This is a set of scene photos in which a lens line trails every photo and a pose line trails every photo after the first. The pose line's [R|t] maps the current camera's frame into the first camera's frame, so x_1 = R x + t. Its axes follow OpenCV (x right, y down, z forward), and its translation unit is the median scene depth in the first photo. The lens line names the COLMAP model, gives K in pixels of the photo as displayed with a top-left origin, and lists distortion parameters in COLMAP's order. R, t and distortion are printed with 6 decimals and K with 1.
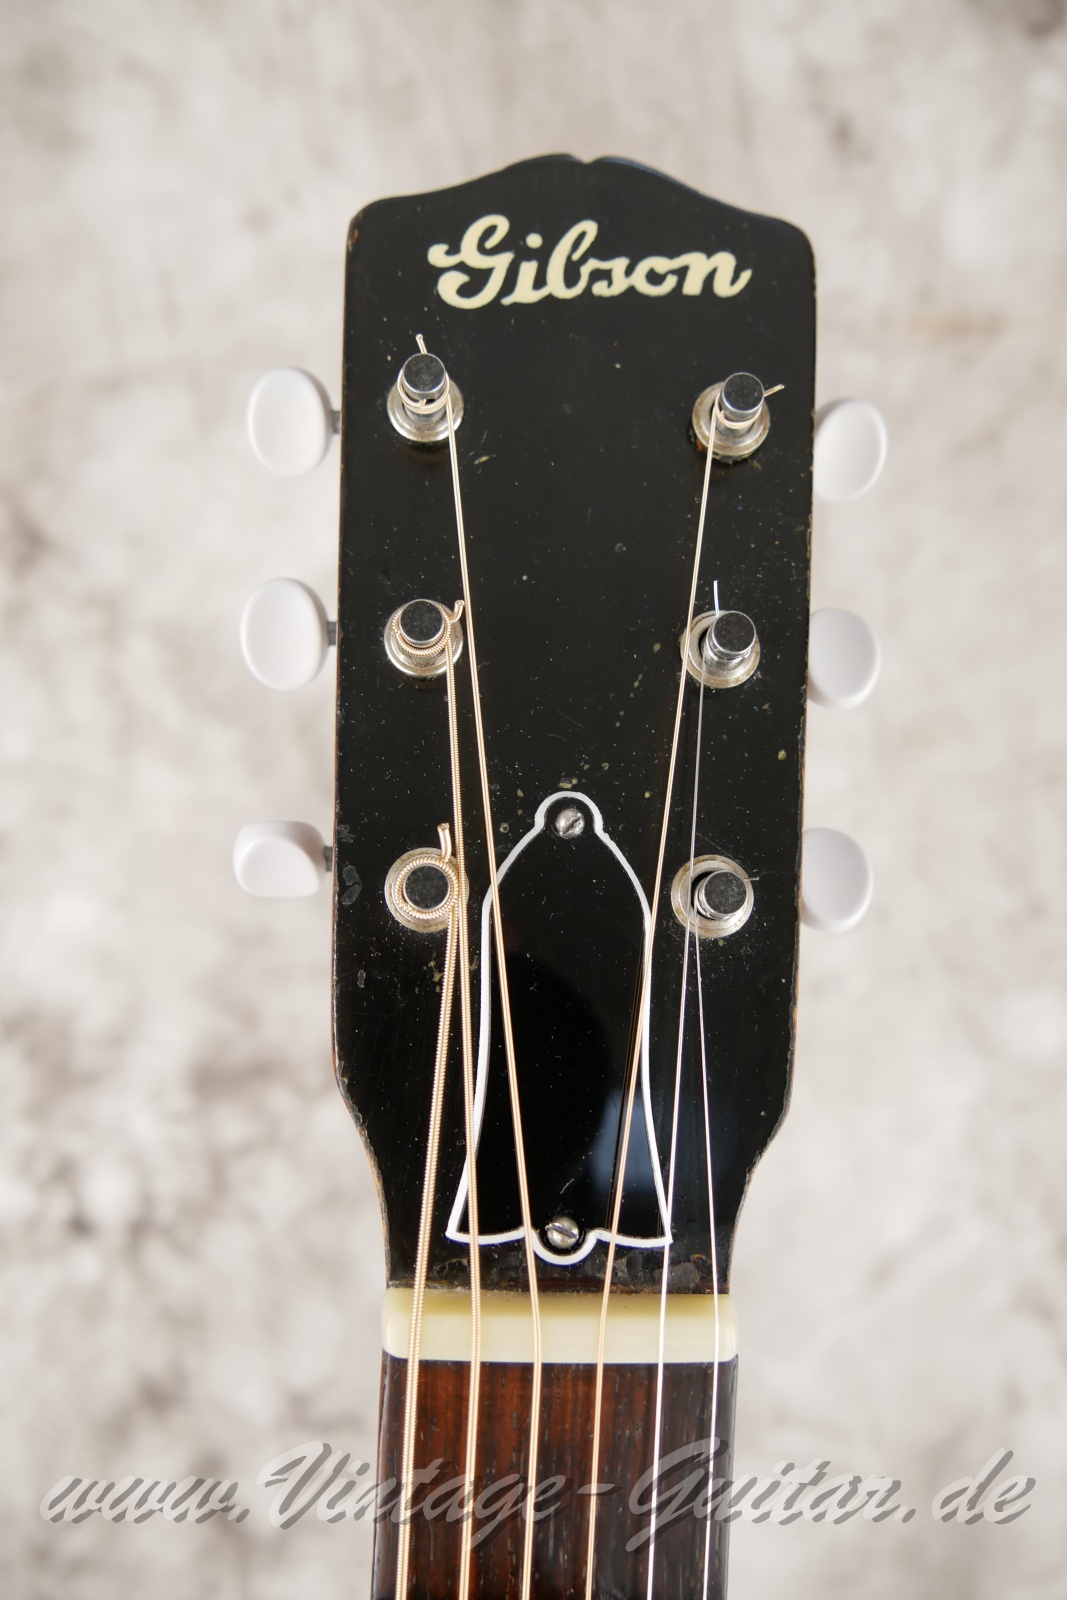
lens RADIAL K [[1324.1, 0, 536.9], [0, 1324.1, 798.0], [0, 0, 1]] dist [-0.075329, 0.038012]
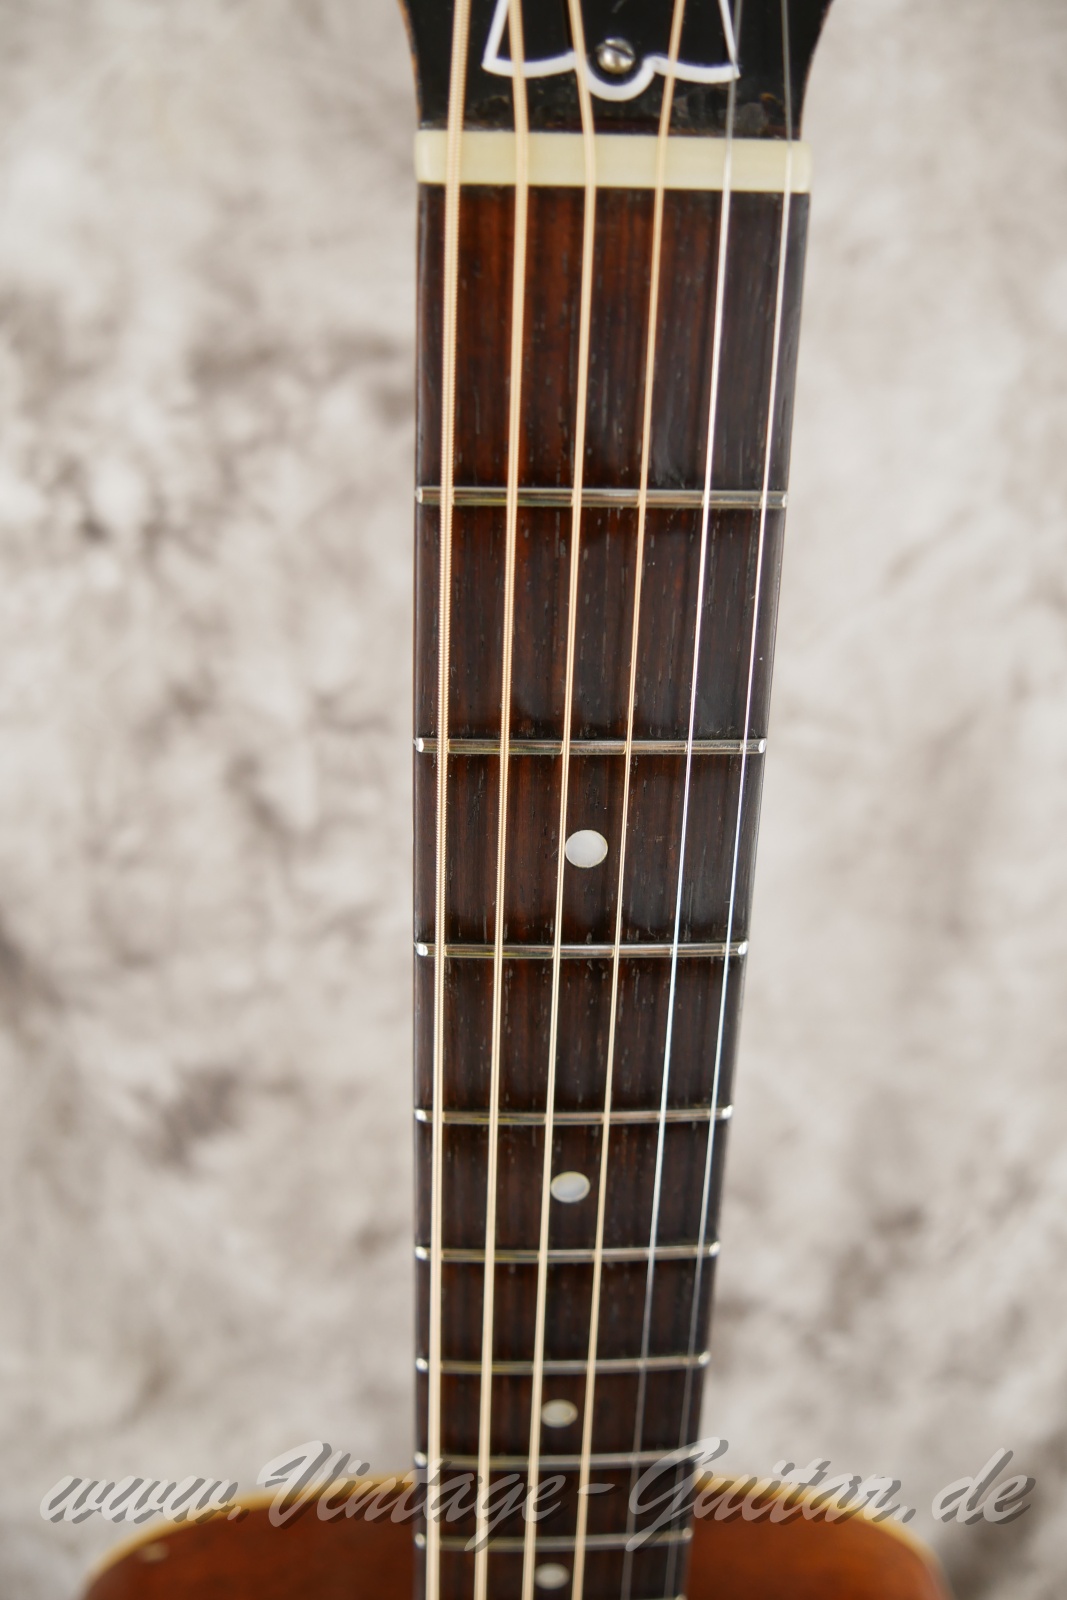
lens RADIAL K [[1324.1, 0, 538.0], [0, 1324.1, 793.1], [0, 0, 1]] dist [-0.075329, 0.038012]
pose [[0.999850, -0.016708, -0.004473, -0.012415], [0.017182, 0.929717, 0.367874, 0.157108], [-0.001988, -0.367896, 0.929865, 0.003234]]
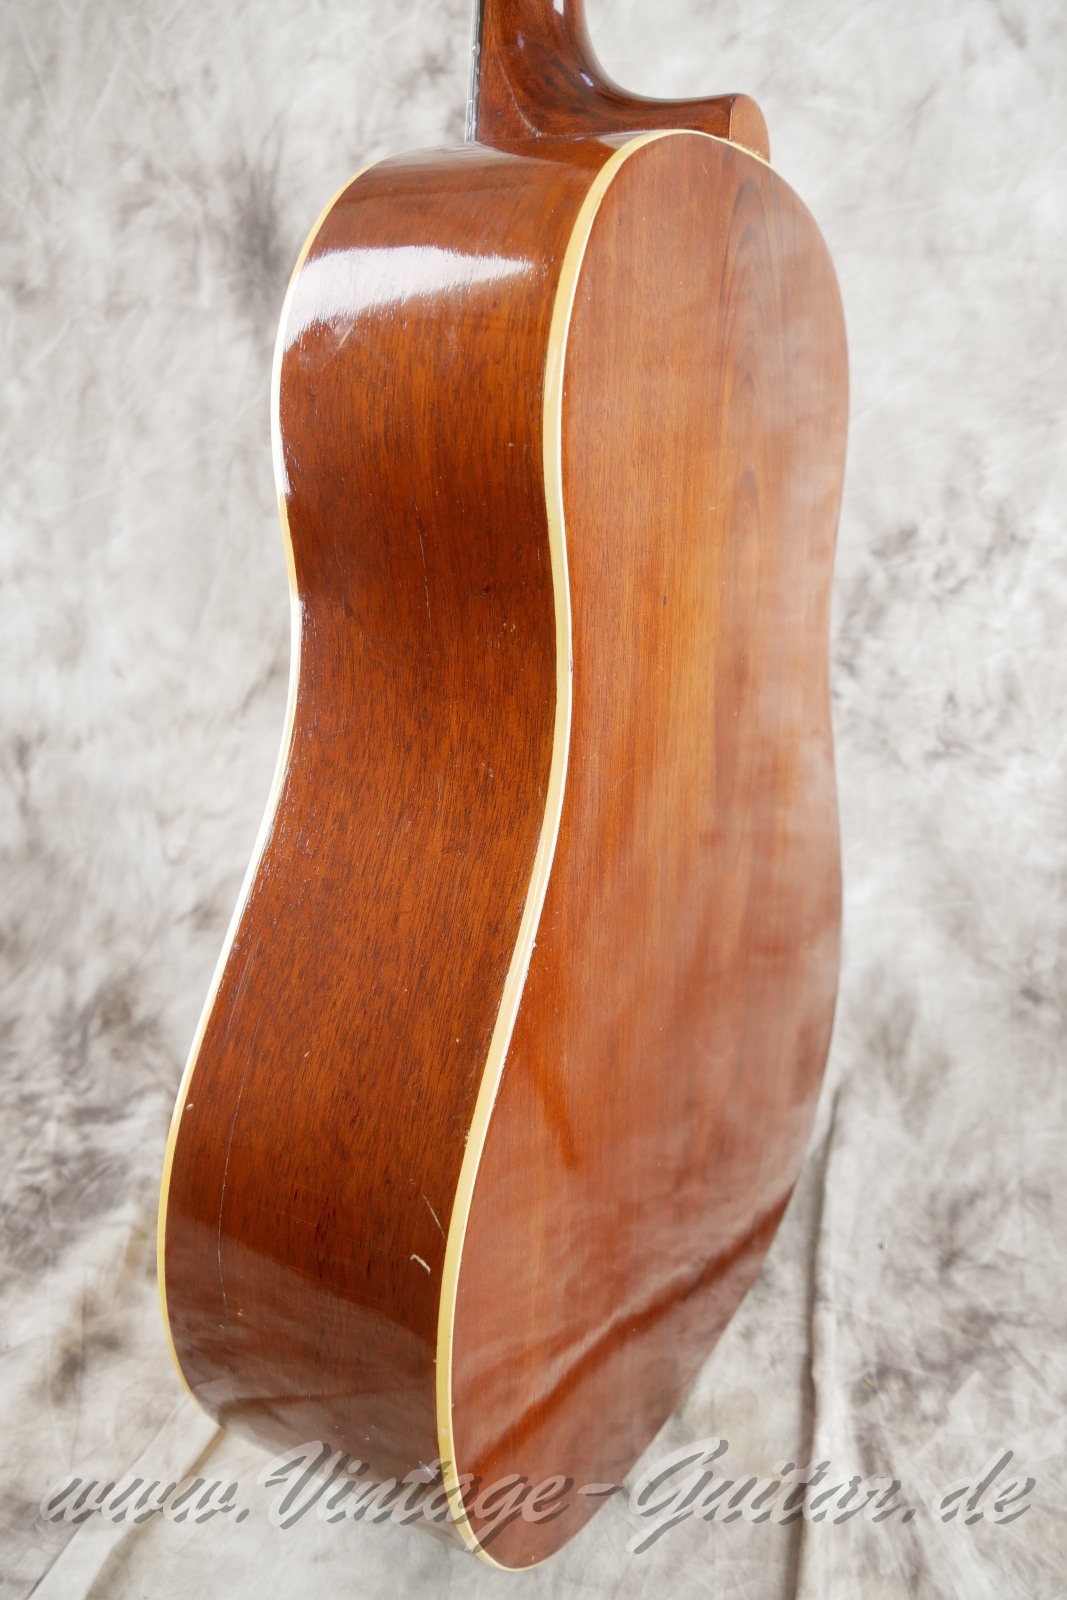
lens RADIAL K [[1324.1, 0, 529.9], [0, 1324.1, 790.5], [0, 0, 1]] dist [-0.075329, 0.038012]
pose [[0.982356, 0.092810, -0.162366, 0.188153], [-0.094217, 0.995551, -0.000972, 1.437534], [0.161553, 0.016253, 0.986730, -0.616962]]
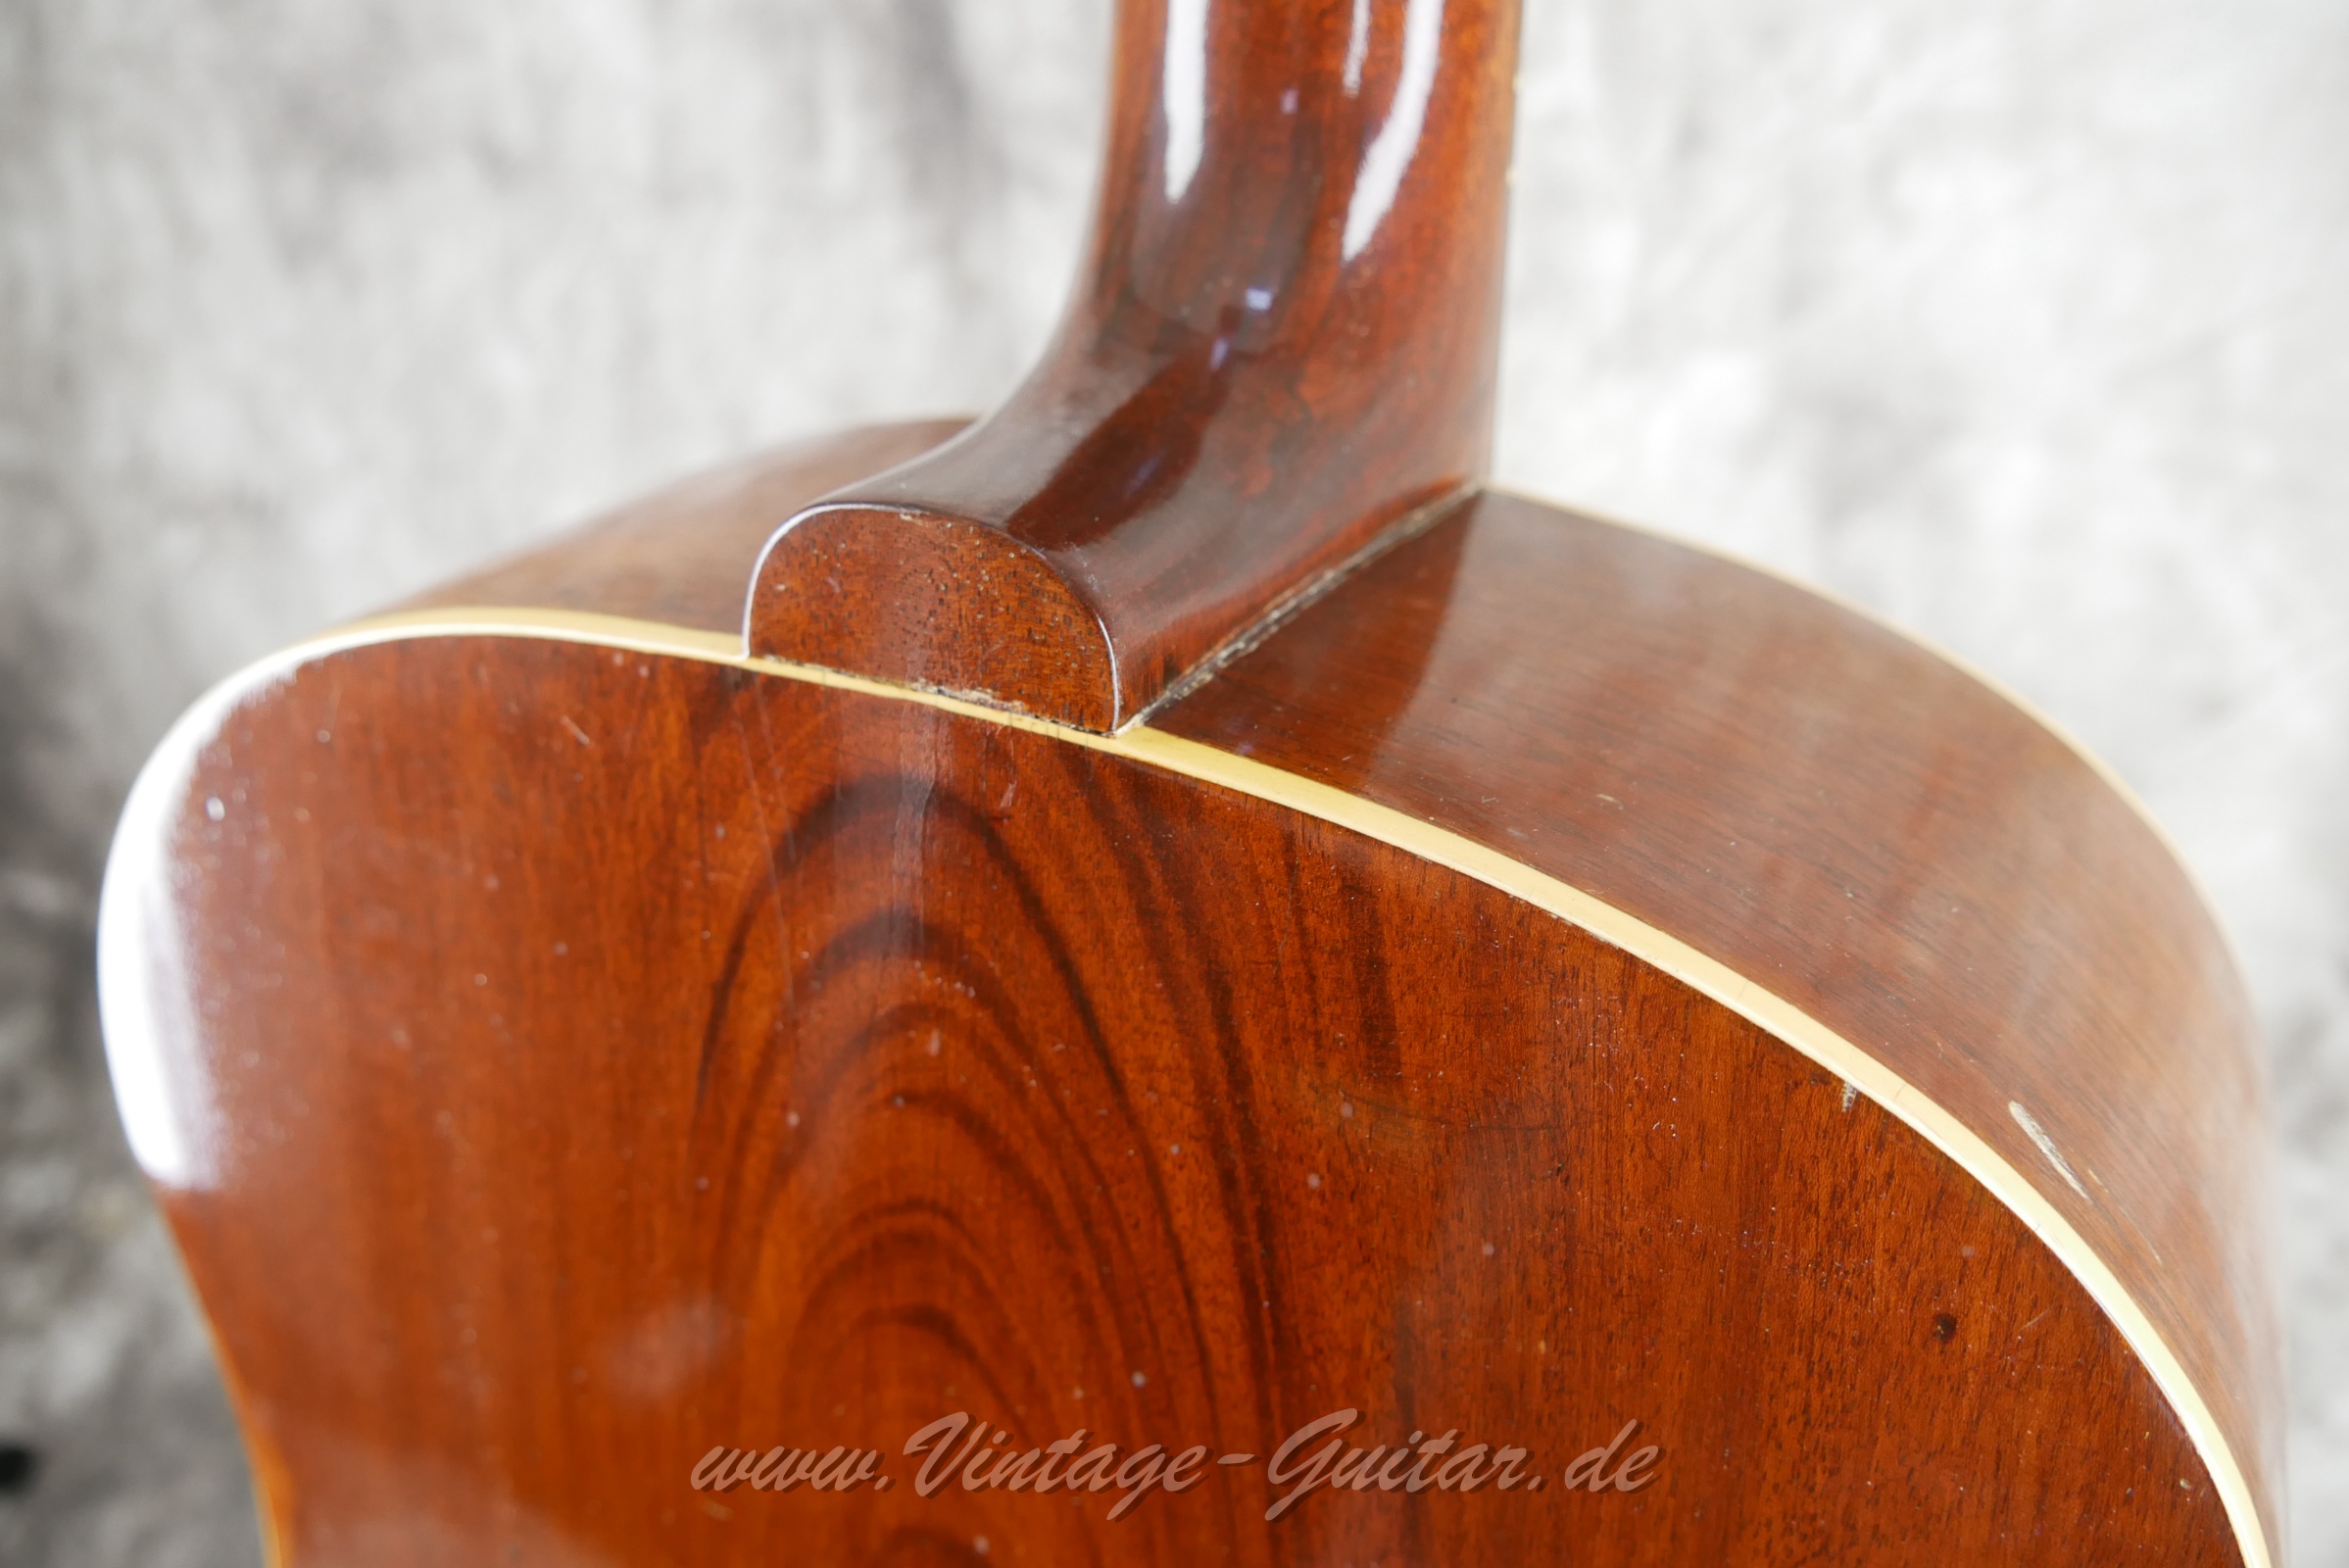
lens RADIAL K [[1943.9, 0, 1182.7], [0, 1943.9, 785.8], [0, 0, 1]] dist [-0.075329, 0.038012]
pose [[0.883931, 0.226963, -0.408844, 0.173660], [-0.082671, 0.936391, 0.341084, 0.722794], [0.460251, -0.267695, 0.846468, 0.050138]]
